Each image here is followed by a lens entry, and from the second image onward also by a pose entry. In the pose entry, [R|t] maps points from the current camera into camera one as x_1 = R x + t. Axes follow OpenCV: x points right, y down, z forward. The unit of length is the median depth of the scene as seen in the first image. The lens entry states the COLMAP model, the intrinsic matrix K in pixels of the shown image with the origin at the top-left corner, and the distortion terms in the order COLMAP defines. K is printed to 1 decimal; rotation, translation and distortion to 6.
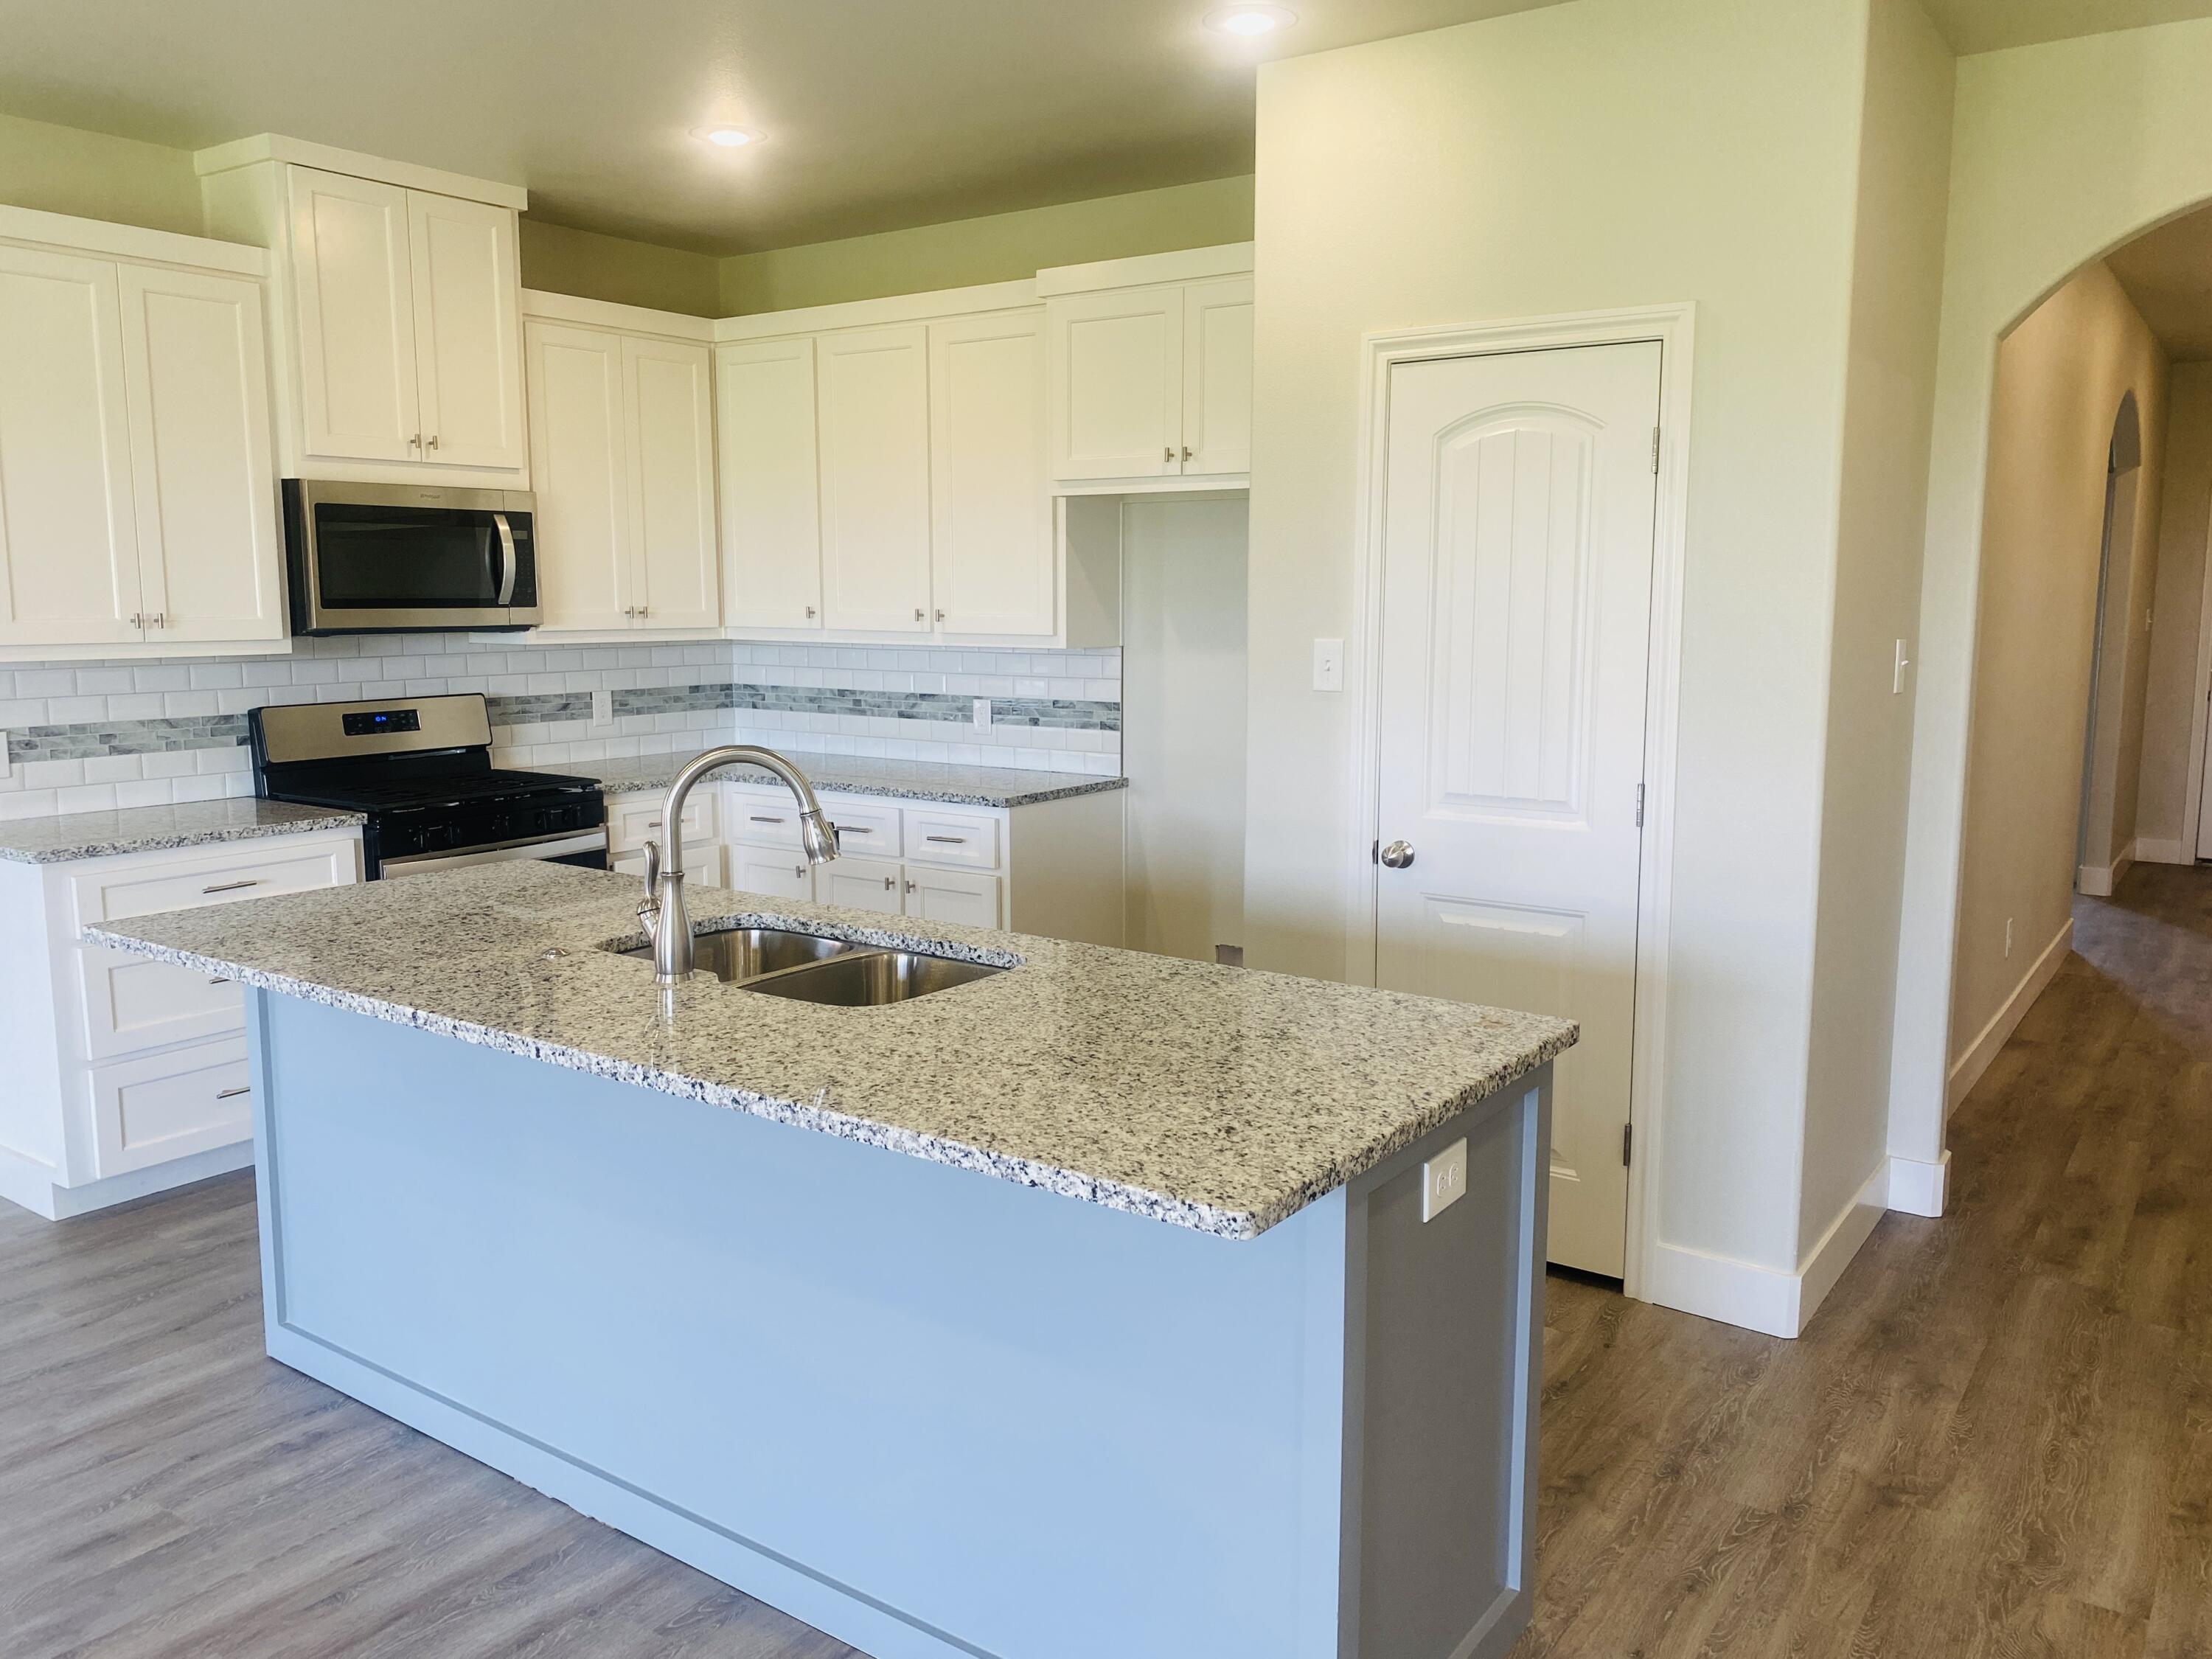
lens RADIAL K [[1717.8, 0, 1121.3], [0, 1717.8, 831.9], [0, 0, 1]] dist [0.040803, -0.011536]
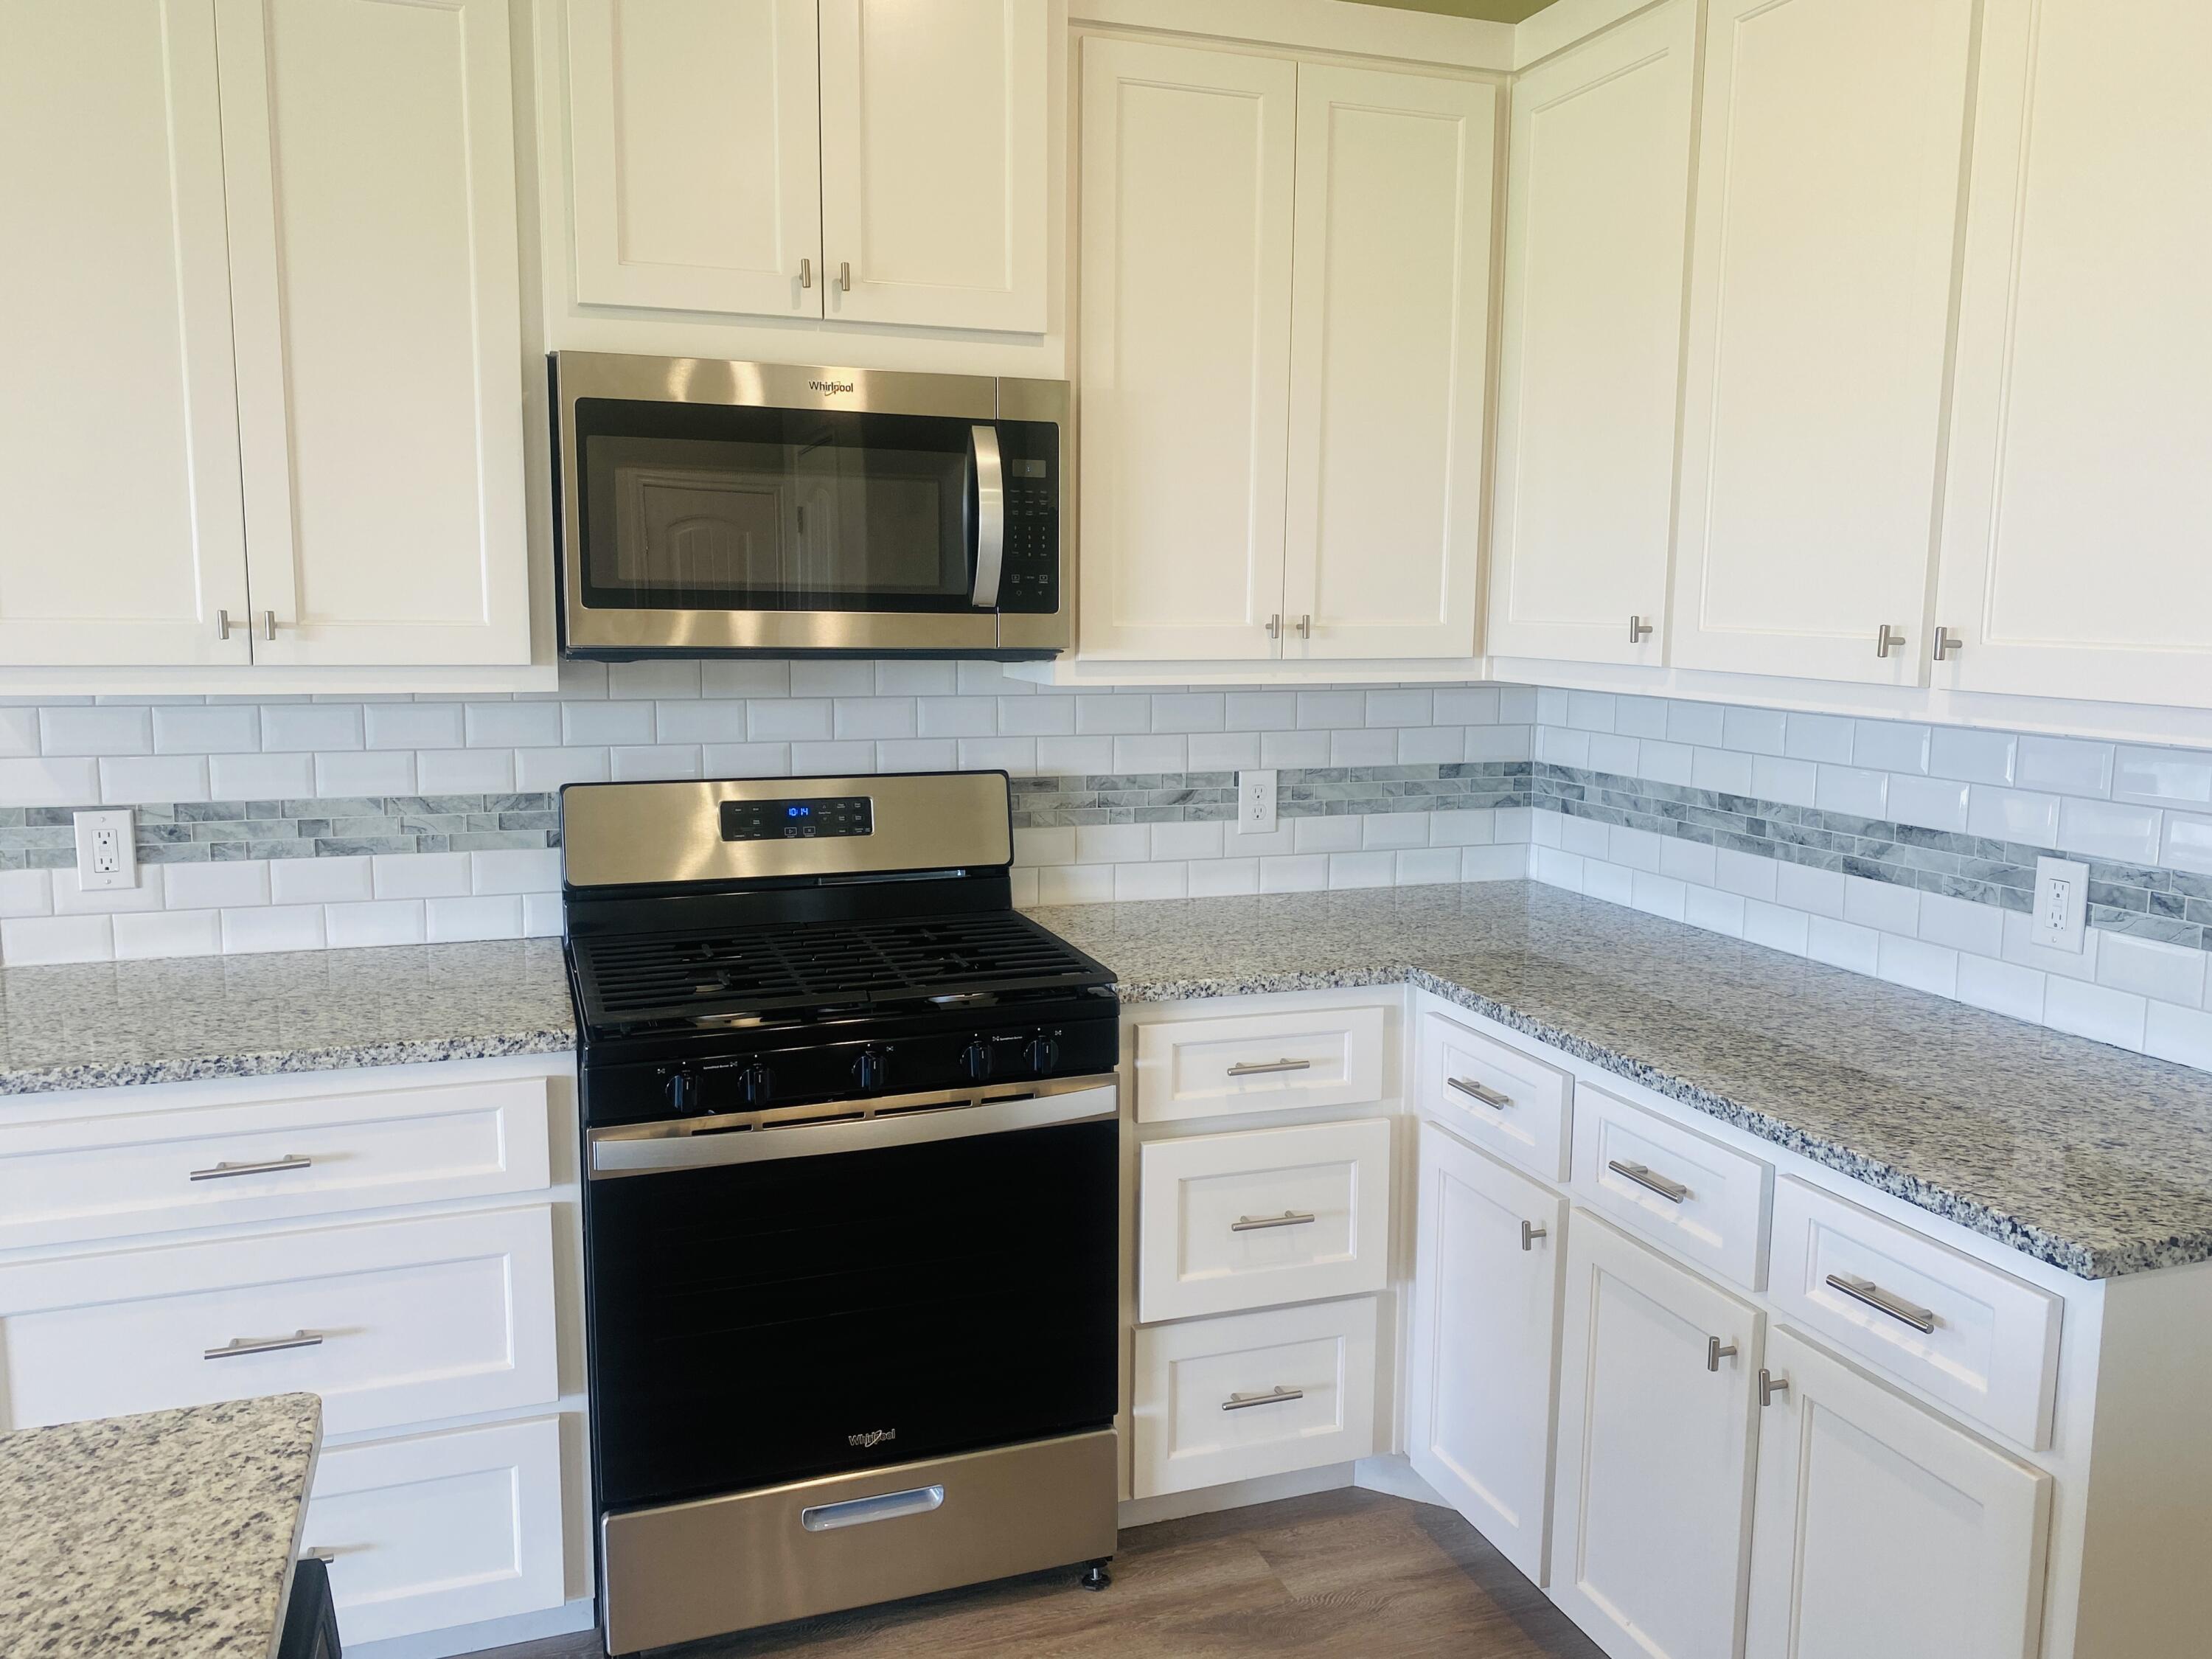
lens RADIAL K [[1731.2, 0, 1099.7], [0, 1731.2, 819.2], [0, 0, 1]] dist [0.115636, -0.114359]
pose [[0.822290, 0.082396, -0.563072, -0.038550], [-0.091654, 0.995720, 0.011859, -0.078178], [0.561640, 0.041857, 0.826323, 0.598244]]
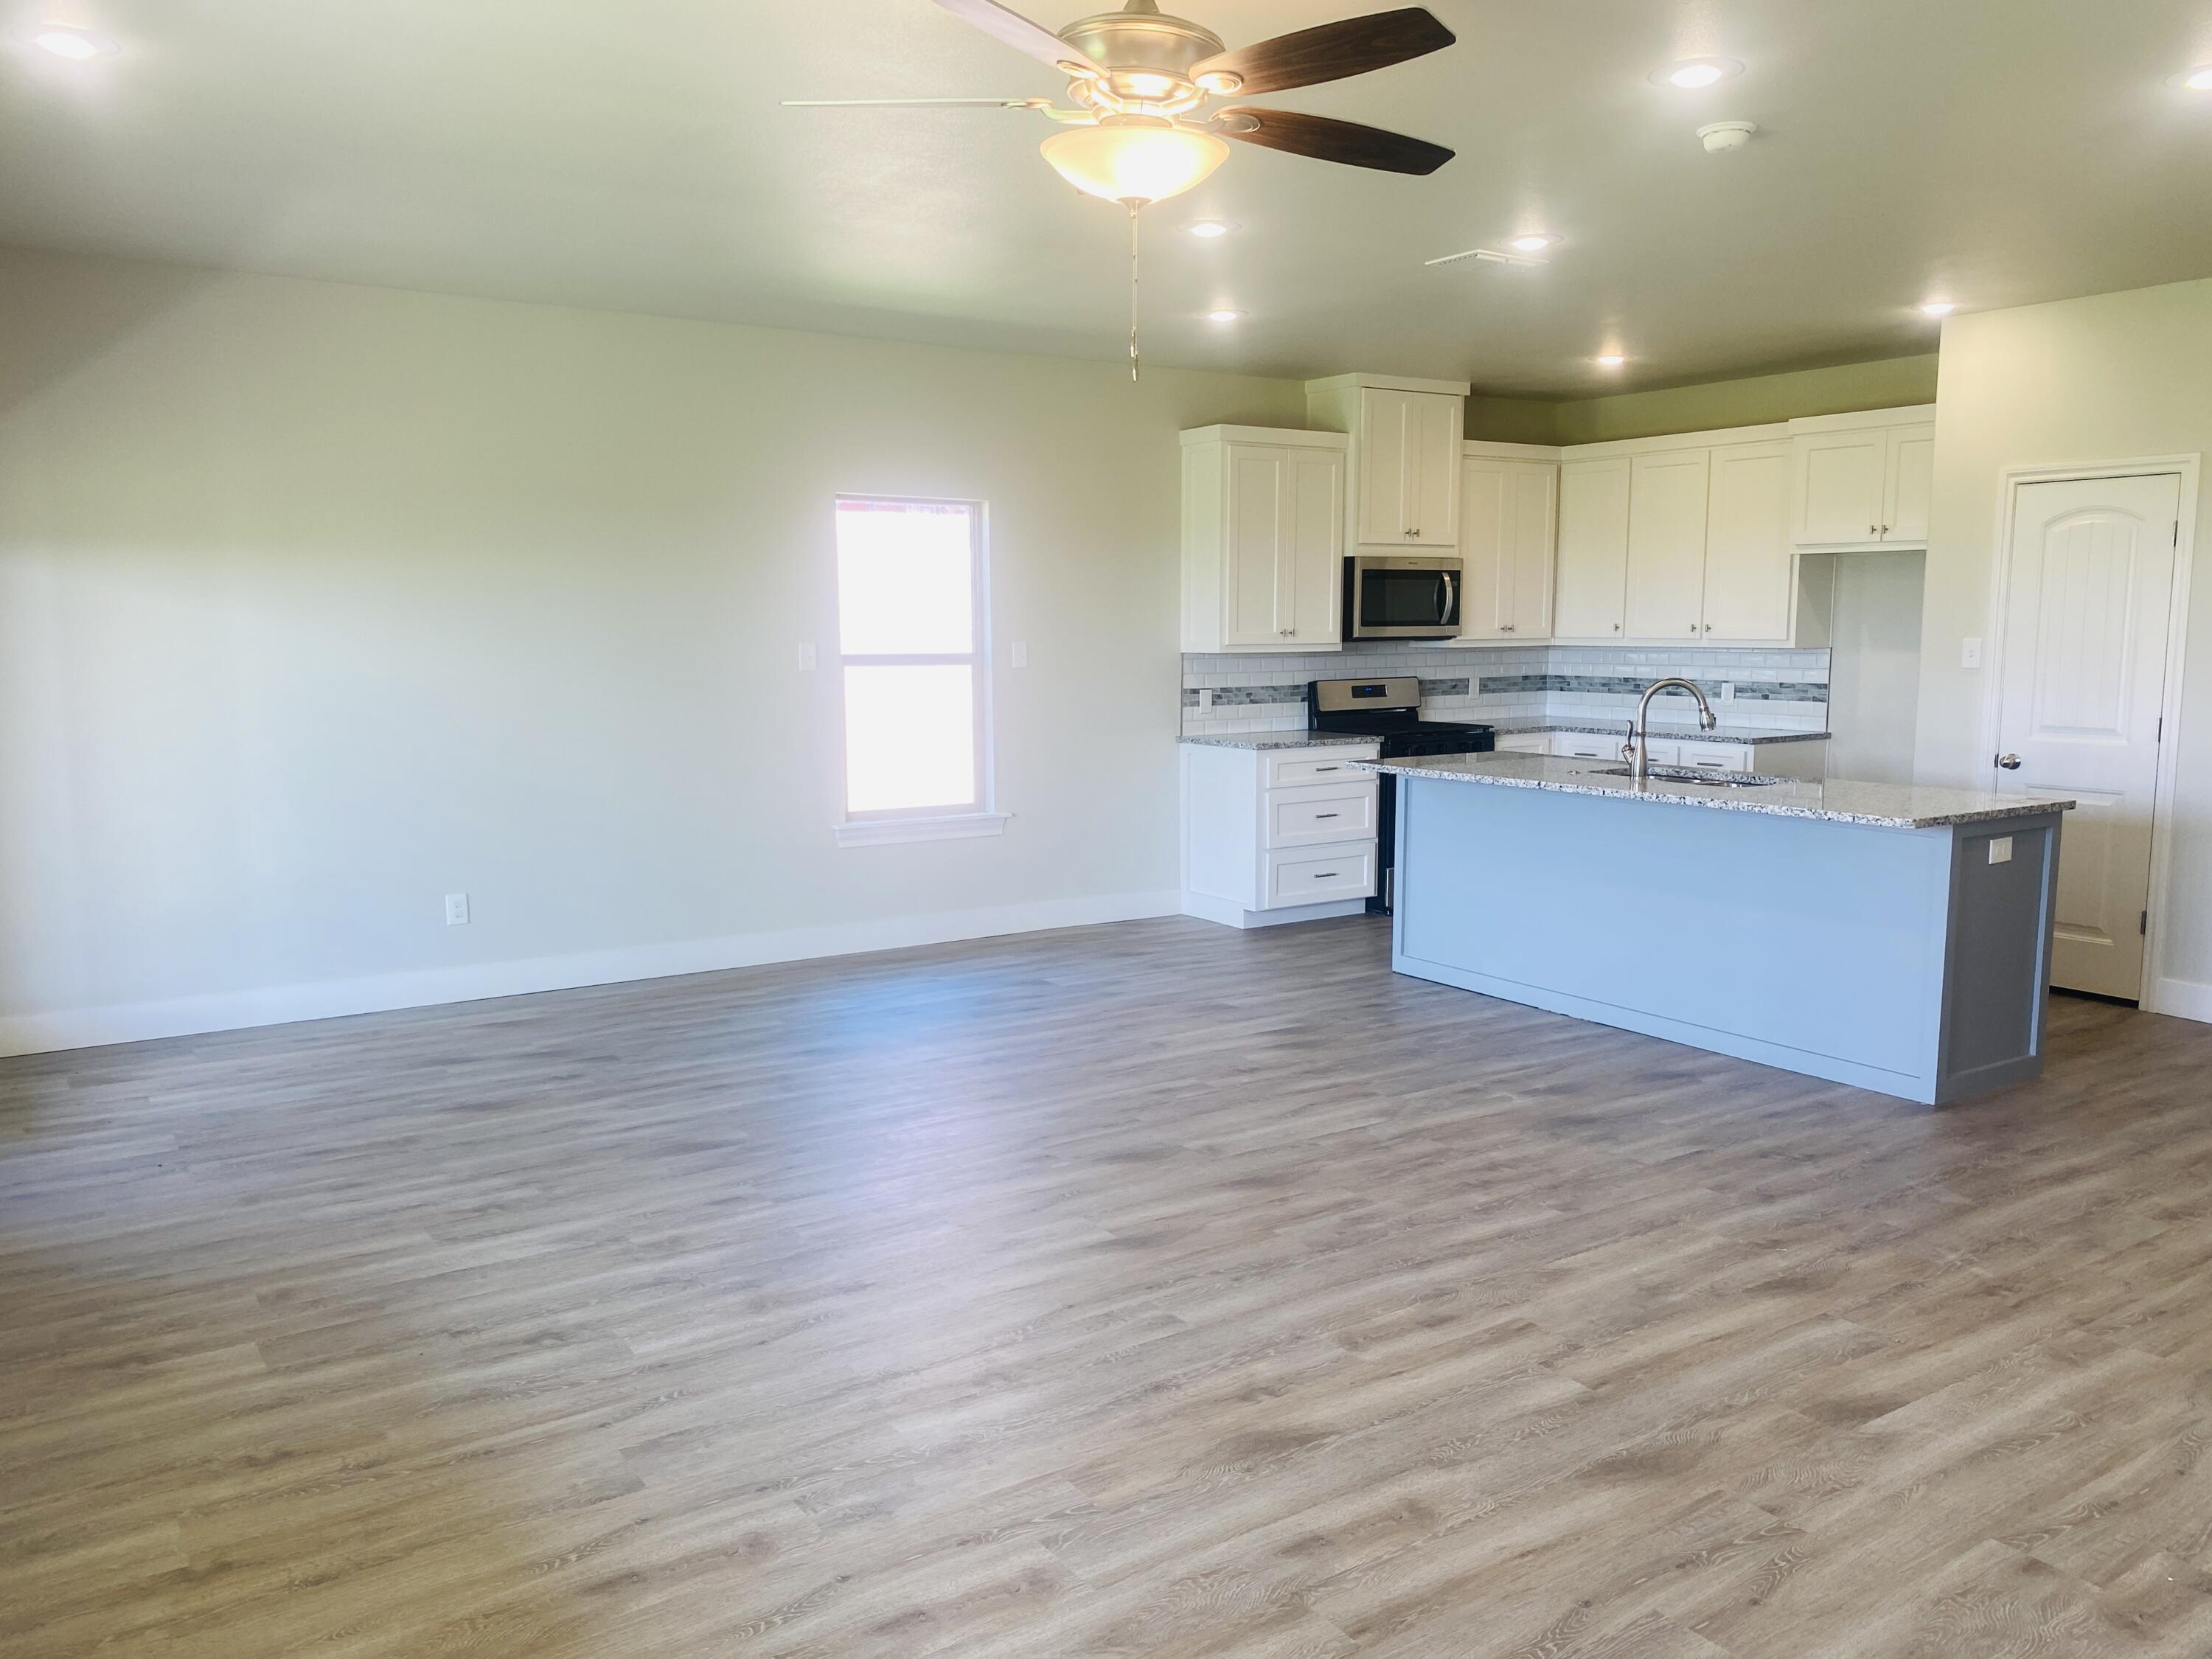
lens RADIAL K [[1682.5, 0, 1109.3], [0, 1682.5, 839.2], [0, 0, 1]] dist [0.066312, -0.106060]
pose [[0.932367, 0.044237, -0.358797, -0.051532], [-0.047753, 0.998859, -0.000940, 0.101527], [0.358346, 0.018011, 0.933415, -0.693725]]
